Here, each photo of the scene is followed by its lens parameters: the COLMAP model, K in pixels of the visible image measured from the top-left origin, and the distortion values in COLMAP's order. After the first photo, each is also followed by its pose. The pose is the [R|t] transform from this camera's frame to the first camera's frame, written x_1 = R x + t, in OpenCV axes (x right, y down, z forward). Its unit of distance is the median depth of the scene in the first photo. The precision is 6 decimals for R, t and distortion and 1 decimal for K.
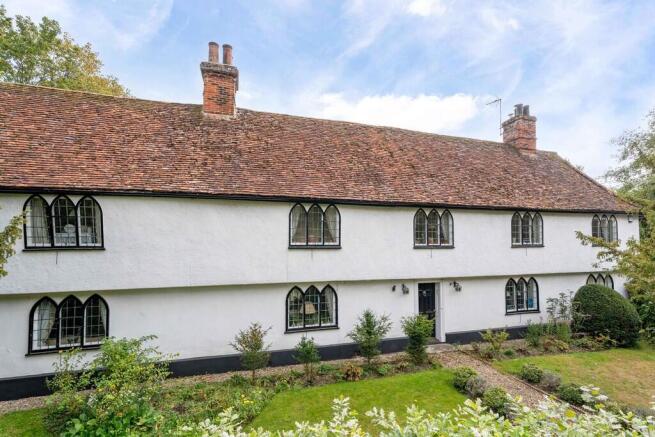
lens RADIAL K [[290.4, 0, 327.7], [0, 290.4, 230.5], [0, 0, 1]] dist [-0.028444, 0.000456]
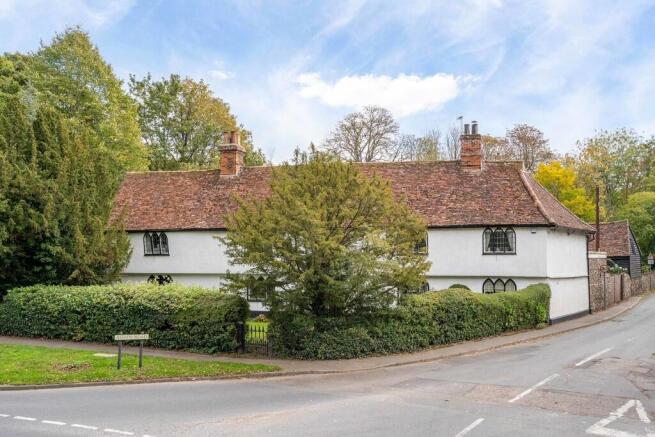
lens RADIAL K [[538.8, 0, 327.5], [0, 538.8, 218.5], [0, 0, 1]] dist [0.001798, -0.000271]
pose [[0.826210, -0.037252, -0.562129, 2.490005], [0.034135, 0.999288, -0.016051, -0.105386], [0.562327, -0.005927, 0.826894, -1.708398]]
